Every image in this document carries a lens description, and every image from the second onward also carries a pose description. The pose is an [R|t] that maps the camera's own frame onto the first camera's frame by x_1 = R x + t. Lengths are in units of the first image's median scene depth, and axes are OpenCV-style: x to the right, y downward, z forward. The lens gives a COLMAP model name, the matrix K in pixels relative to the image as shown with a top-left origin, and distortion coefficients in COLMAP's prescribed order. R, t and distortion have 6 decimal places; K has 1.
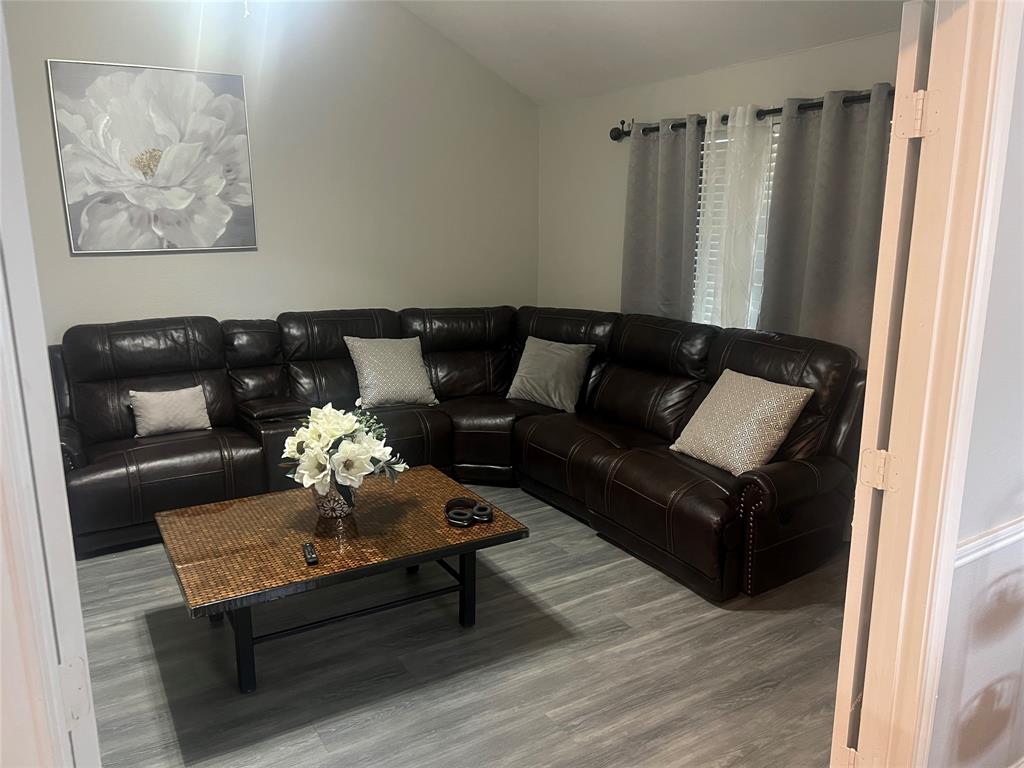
lens RADIAL K [[768.2, 0, 509.7], [0, 768.2, 383.5], [0, 0, 1]] dist [0.049409, -0.051086]
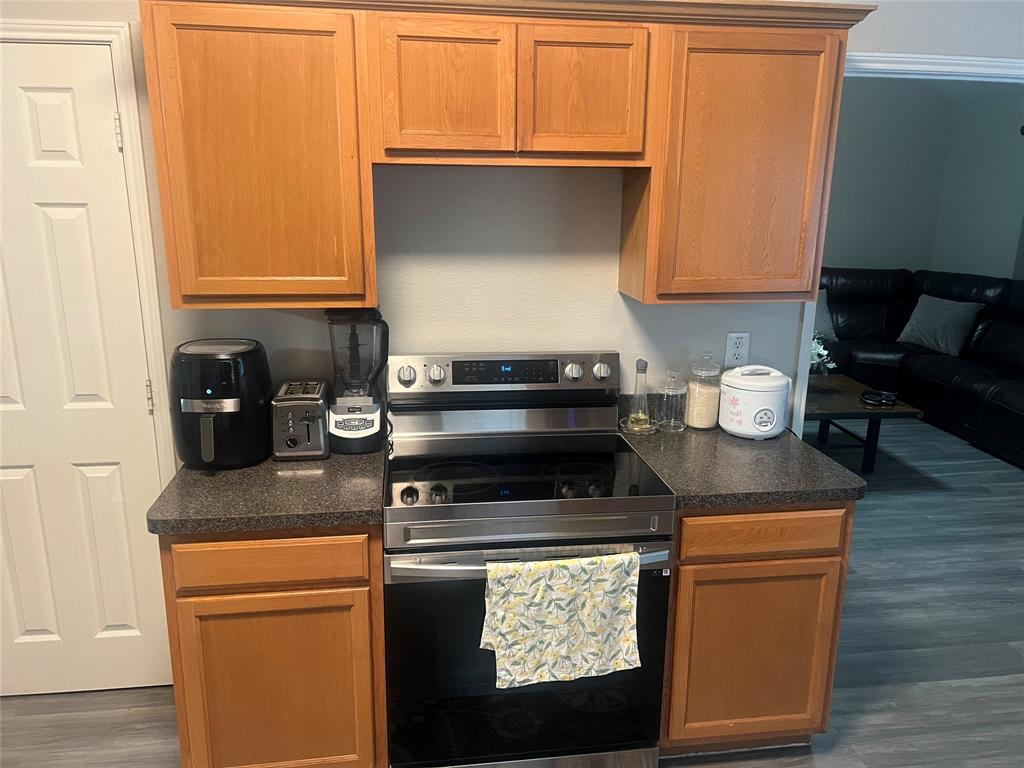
lens RADIAL K [[768.2, 0, 518.3], [0, 768.2, 380.8], [0, 0, 1]] dist [0.049409, -0.051086]
pose [[0.912476, 0.110971, -0.393792, -0.065411], [-0.096049, 0.993716, 0.057468, 0.072107], [0.397695, -0.014615, 0.917401, -0.431572]]
